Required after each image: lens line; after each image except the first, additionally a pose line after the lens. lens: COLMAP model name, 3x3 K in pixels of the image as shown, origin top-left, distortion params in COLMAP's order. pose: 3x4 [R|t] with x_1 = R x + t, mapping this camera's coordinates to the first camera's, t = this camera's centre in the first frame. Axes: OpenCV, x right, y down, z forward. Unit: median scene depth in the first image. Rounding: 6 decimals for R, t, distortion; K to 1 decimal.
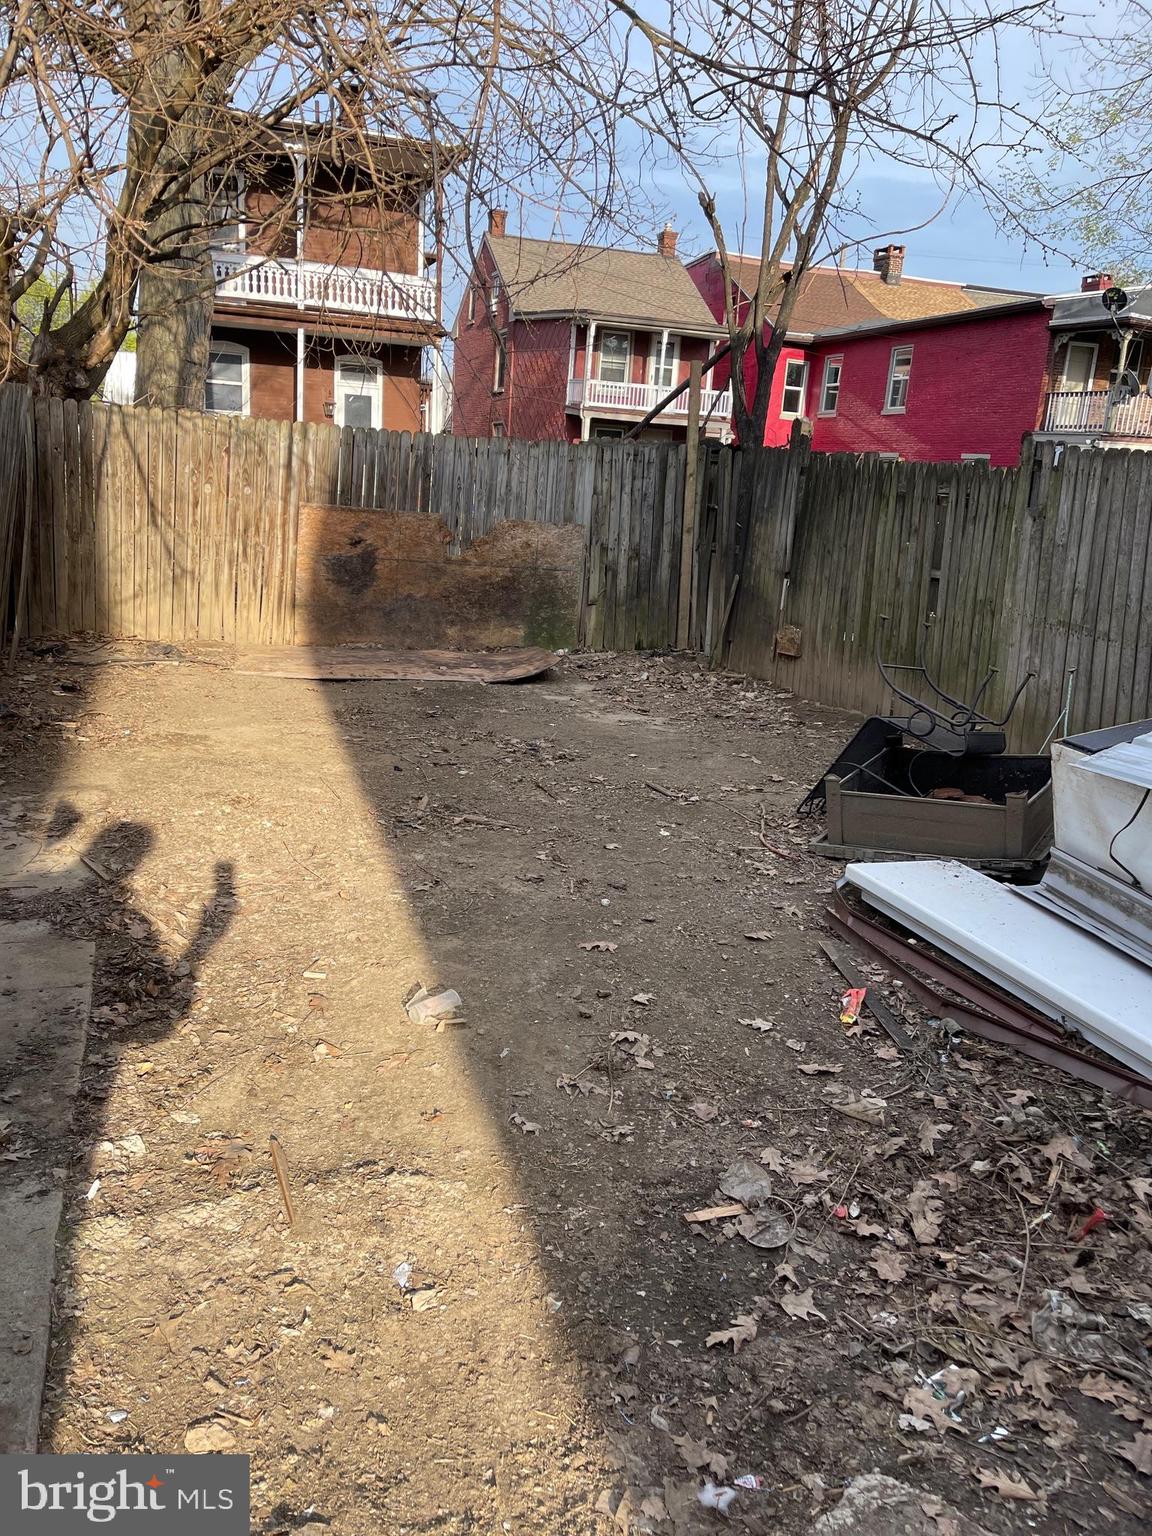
lens RADIAL K [[1156.9, 0, 562.2], [0, 1156.9, 766.6], [0, 0, 1]] dist [0.070869, -0.089287]
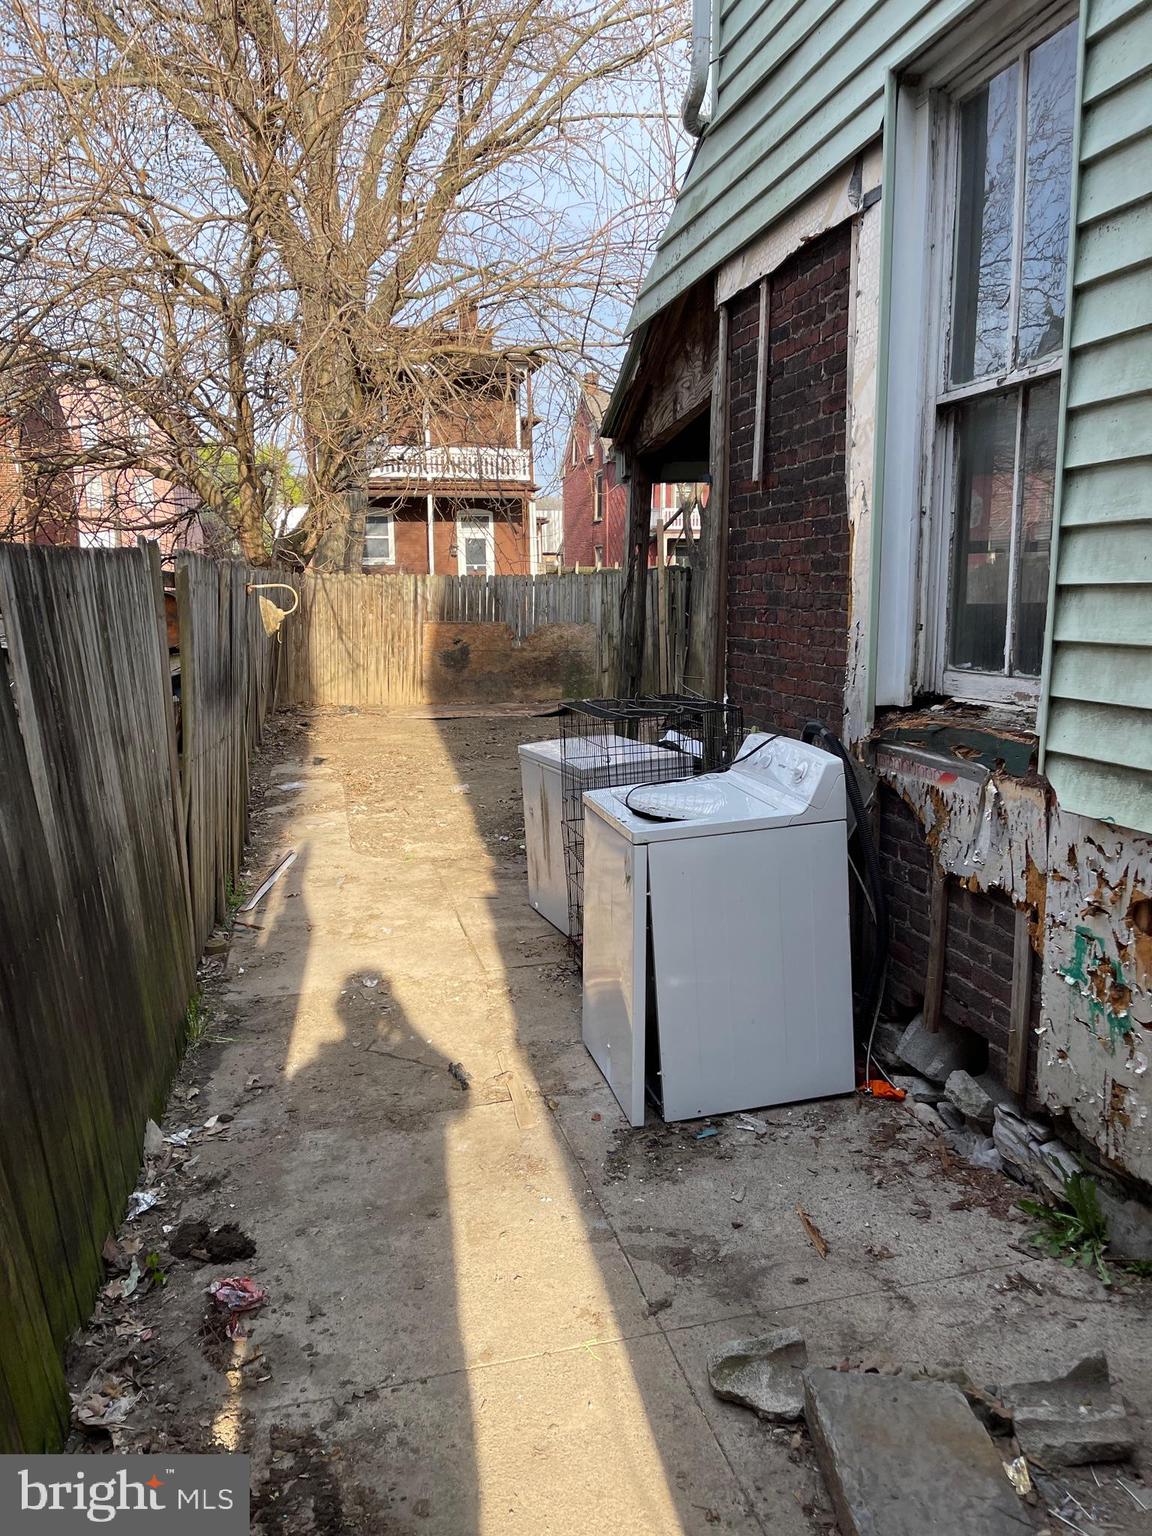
lens RADIAL K [[1156.9, 0, 588.9], [0, 1156.9, 768.8], [0, 0, 1]] dist [0.070869, -0.089287]
pose [[0.993425, -0.052928, -0.101511, 0.166816], [0.043850, 0.995007, -0.089661, 0.143037], [0.105750, 0.084620, 0.990786, -0.602004]]
